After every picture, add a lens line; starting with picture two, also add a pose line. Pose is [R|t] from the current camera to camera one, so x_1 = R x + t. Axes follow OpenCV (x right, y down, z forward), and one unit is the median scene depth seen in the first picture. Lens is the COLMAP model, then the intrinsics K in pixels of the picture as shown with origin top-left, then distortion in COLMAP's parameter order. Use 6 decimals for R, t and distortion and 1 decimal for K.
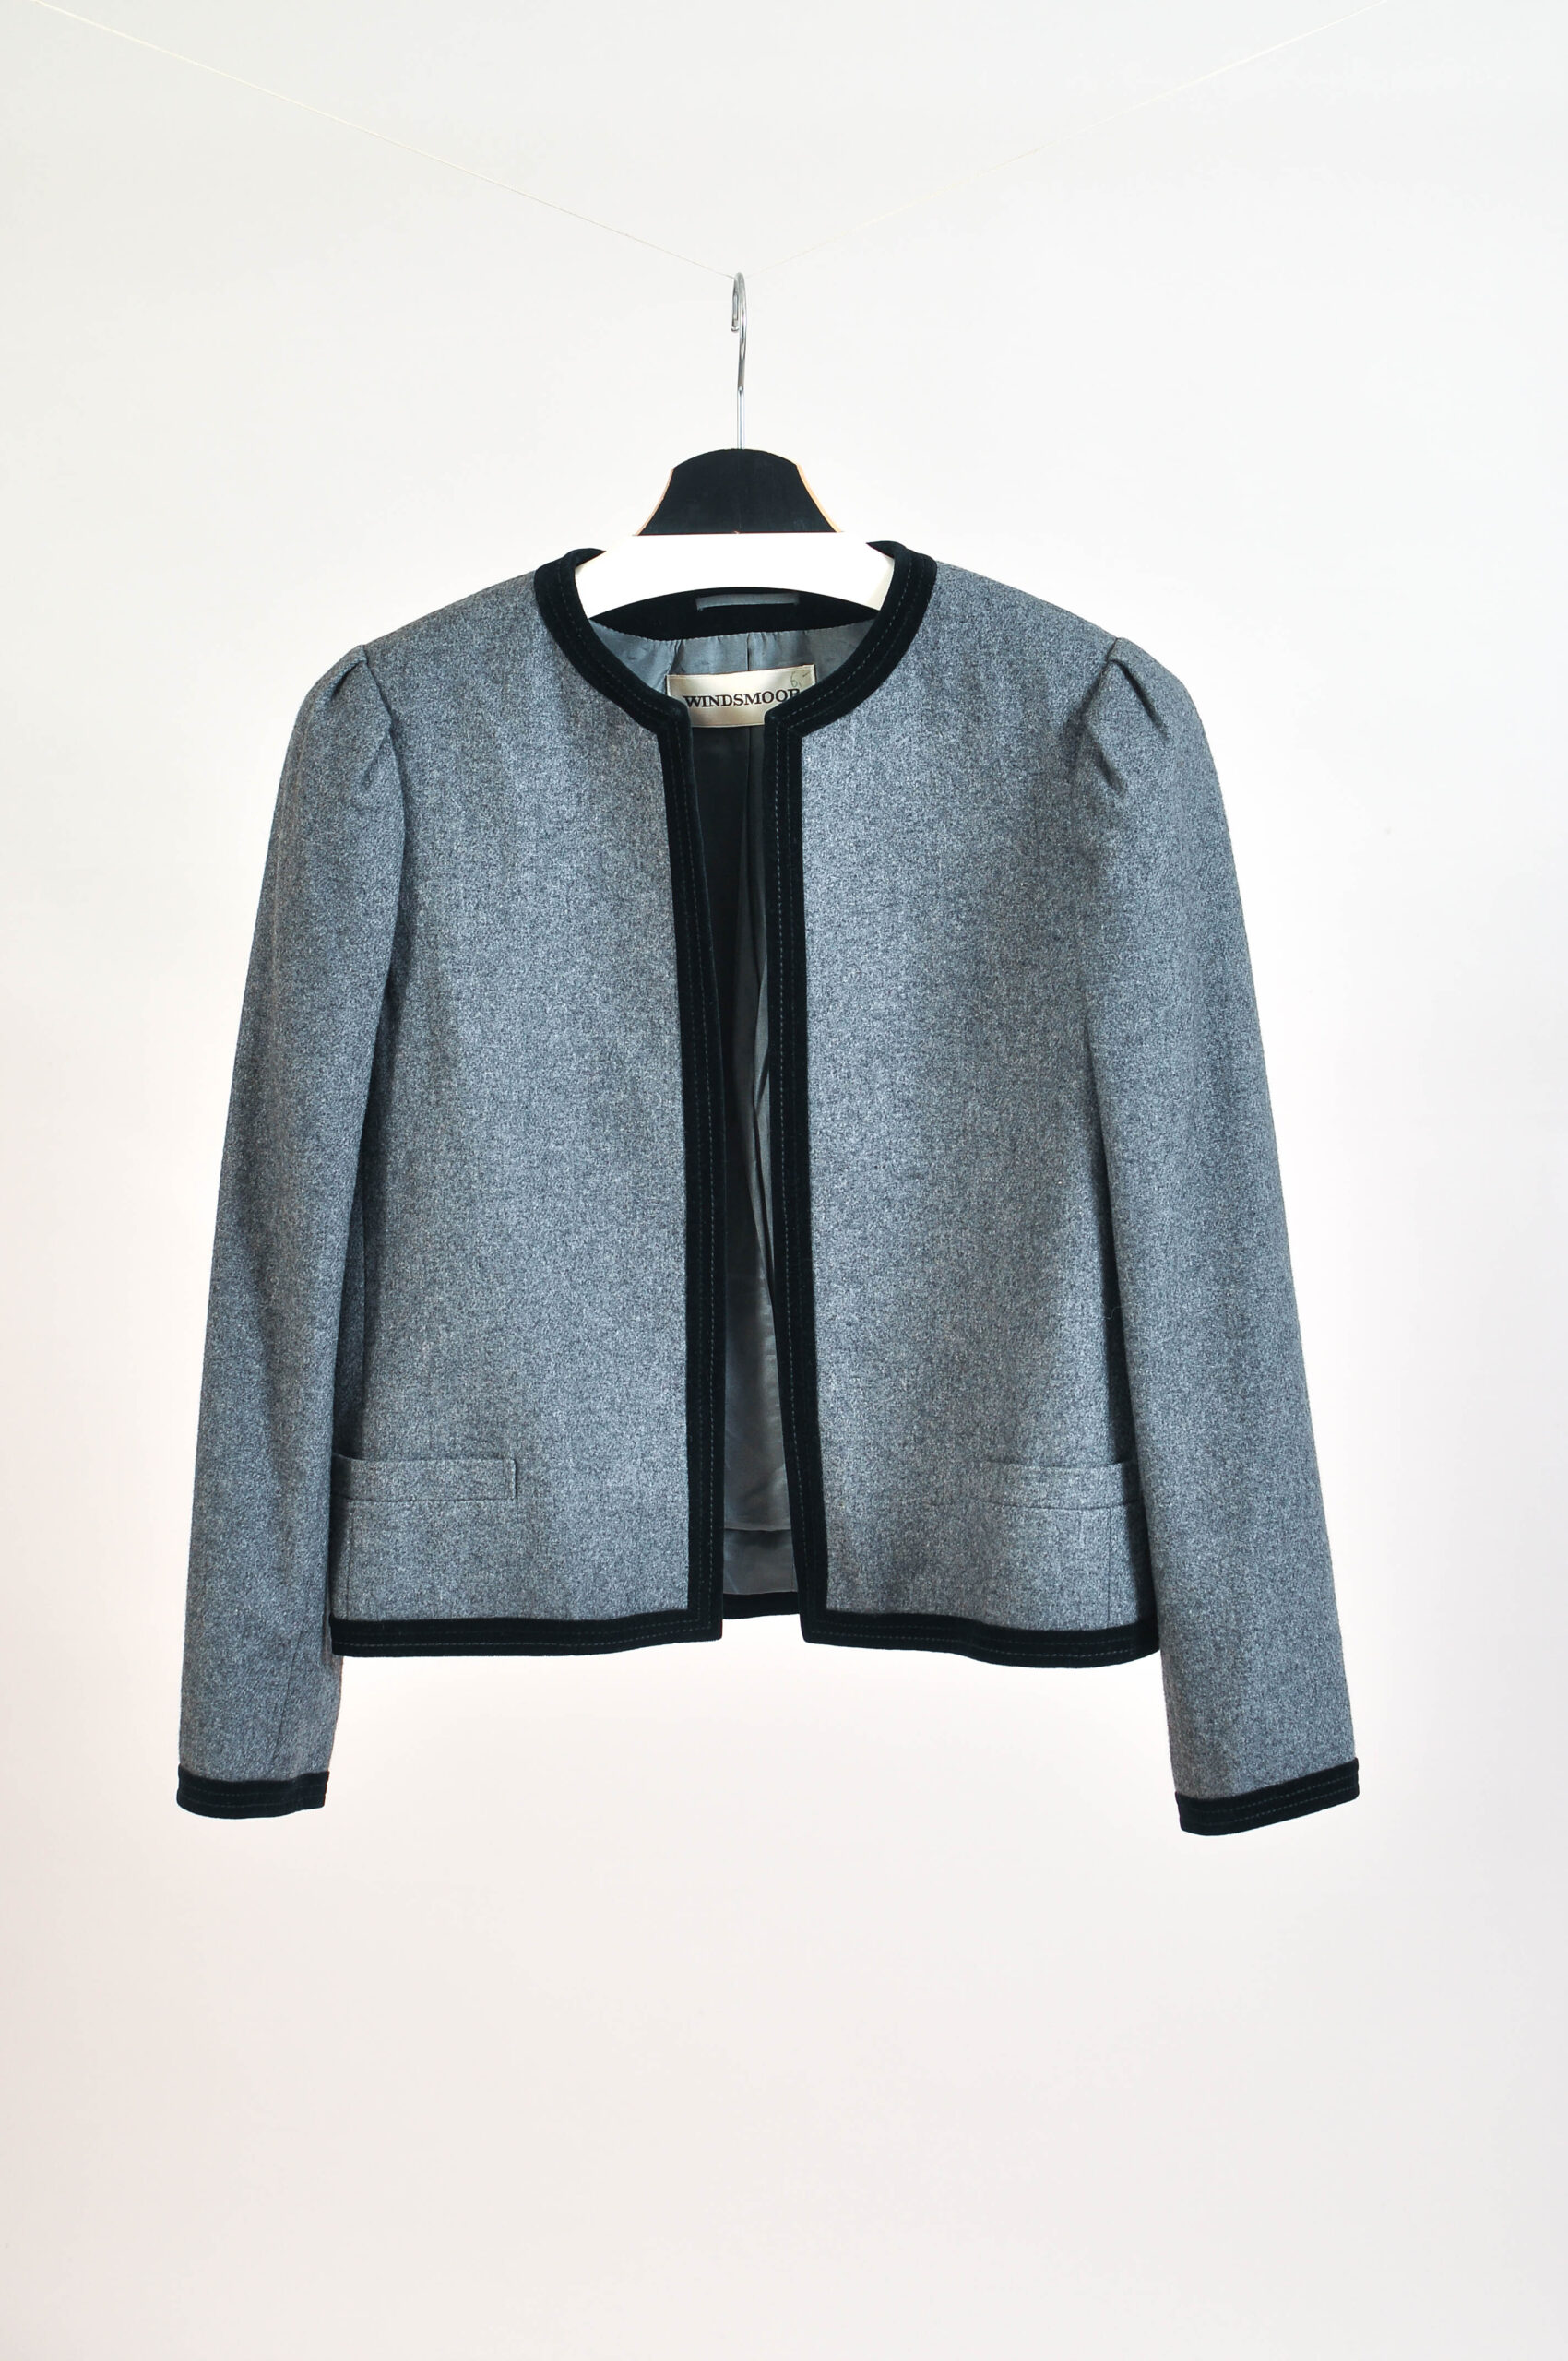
lens RADIAL K [[3597.9, 0, 784.5], [0, 3597.9, 1179.1], [0, 0, 1]] dist [-0.180928, 0.000000]
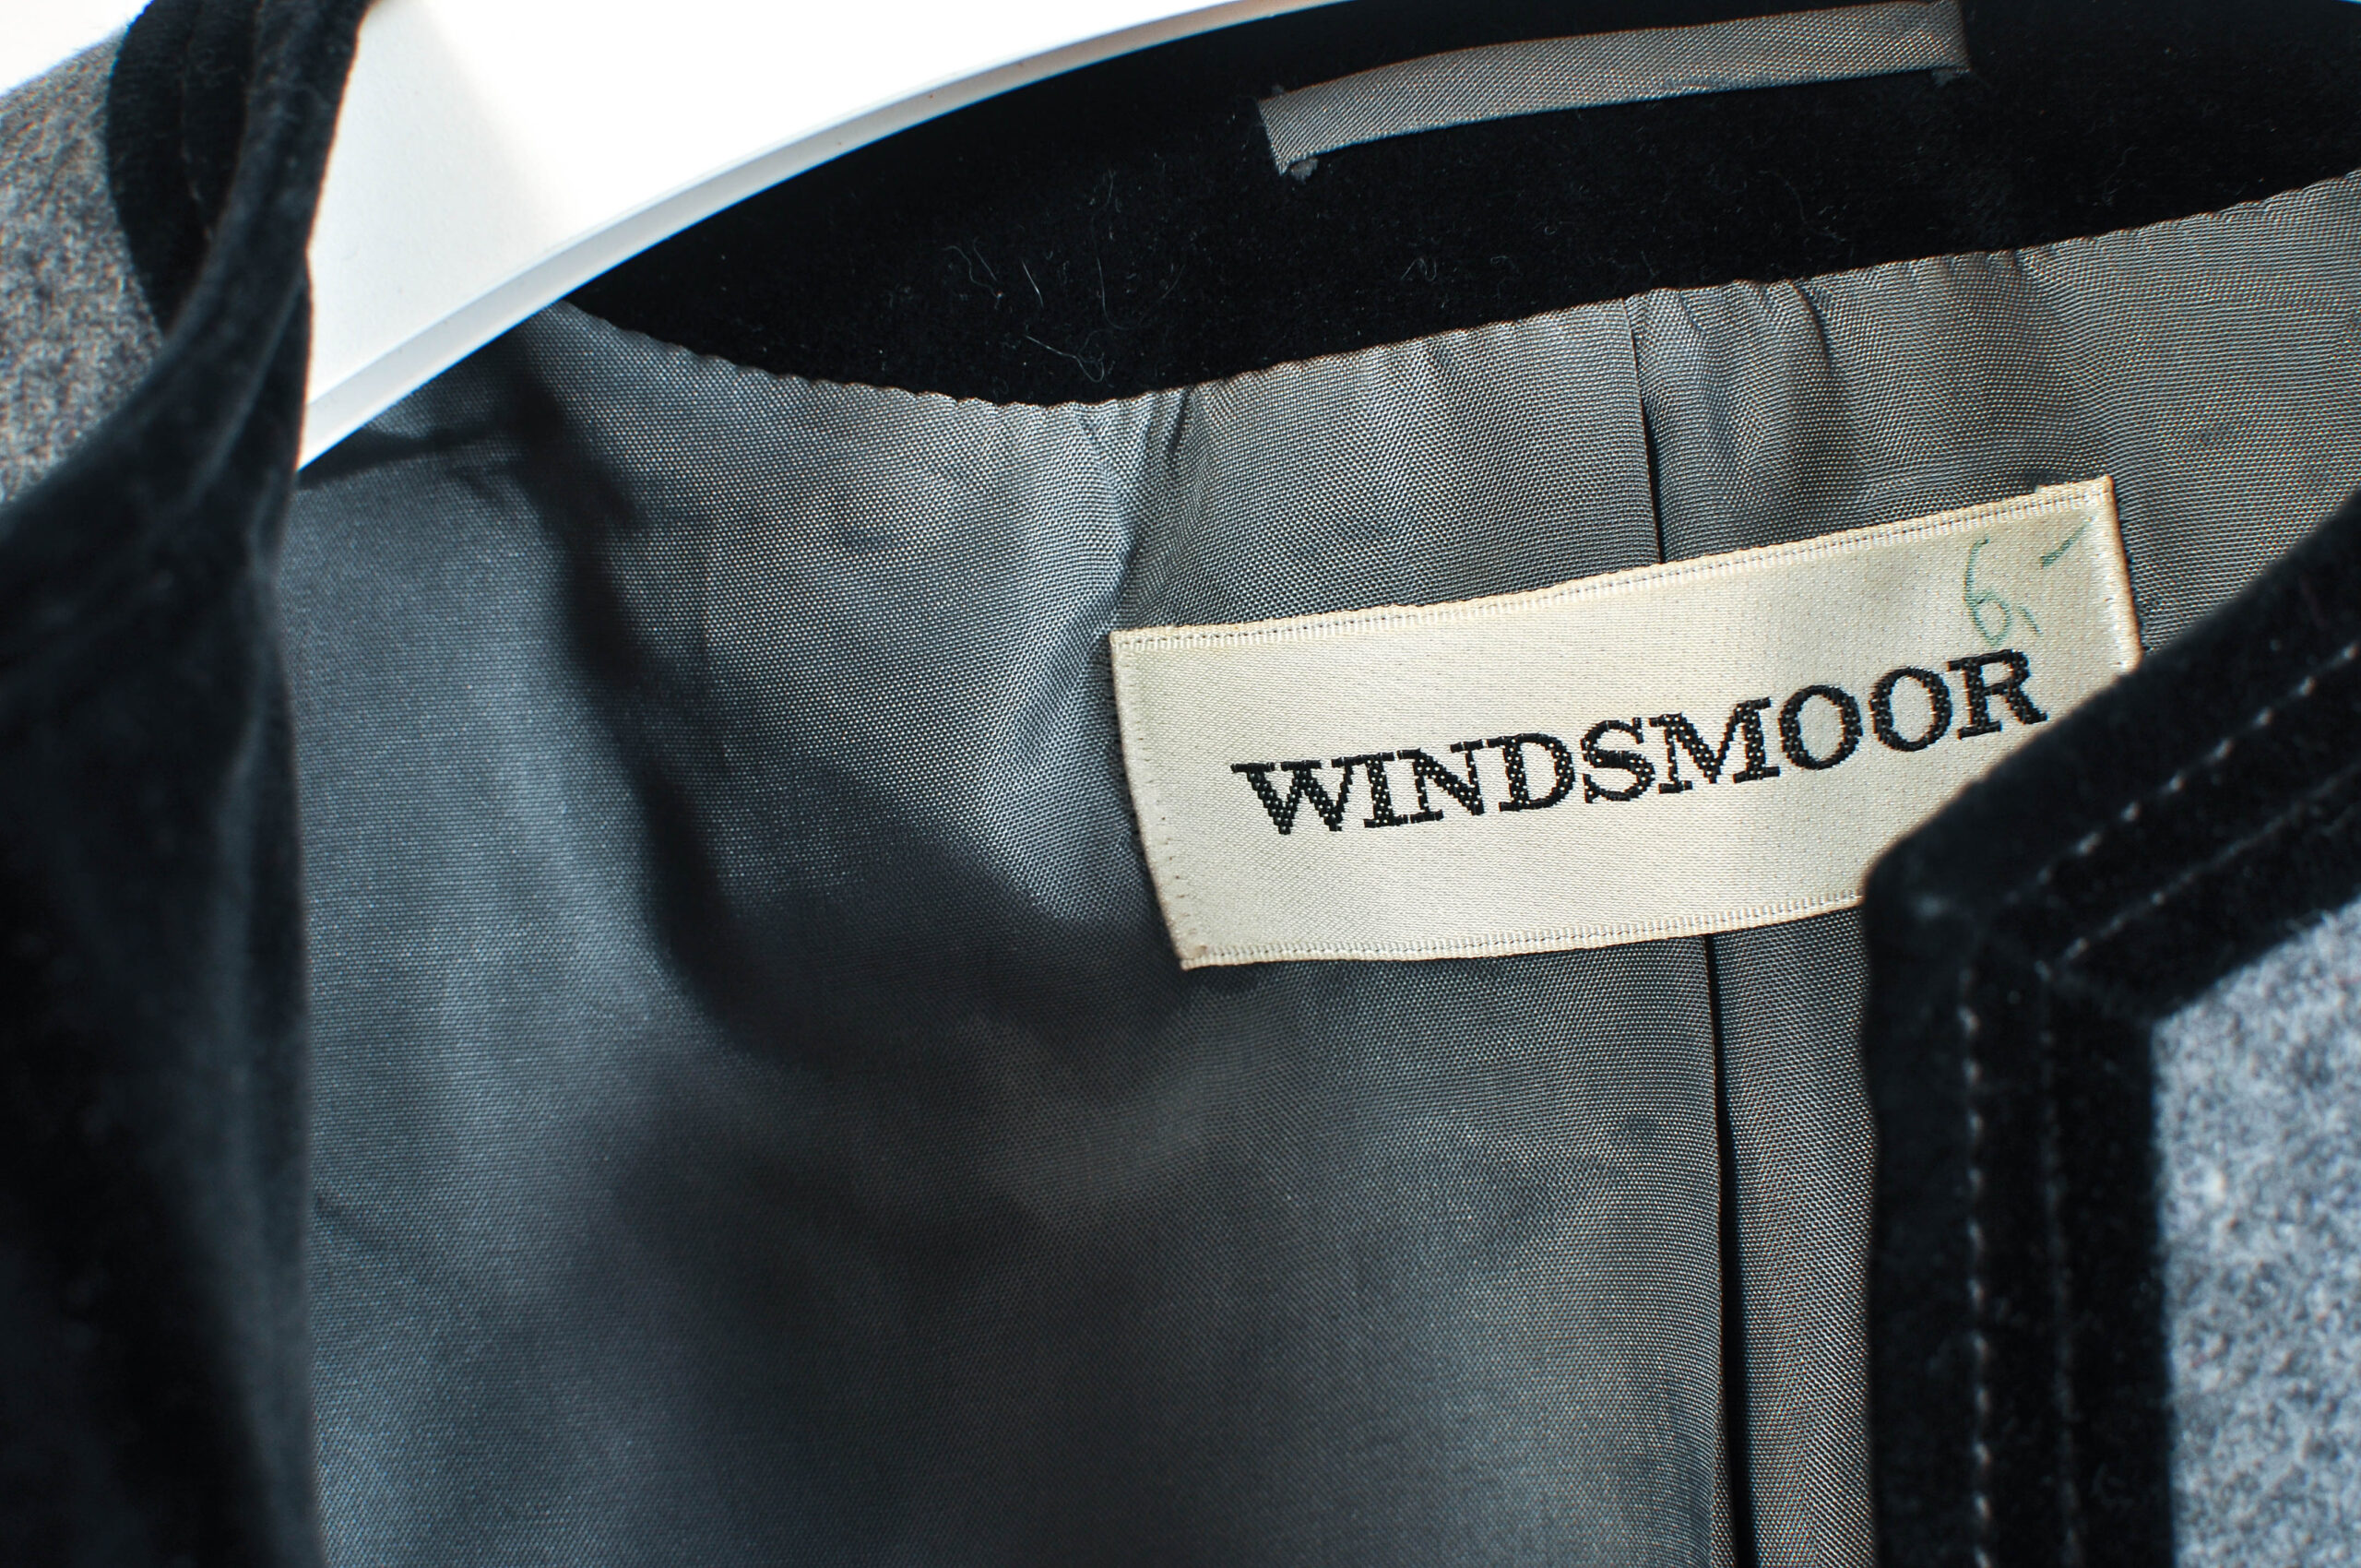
lens RADIAL K [[3597.9, 0, 1179.4], [0, 3597.9, 784.3], [0, 0, 1]] dist [-0.180928, 0.000000]
pose [[0.997372, -0.070923, -0.014803, -0.027892], [0.069035, 0.992294, -0.102895, -0.120116], [0.021987, 0.101603, 0.994582, 0.863967]]
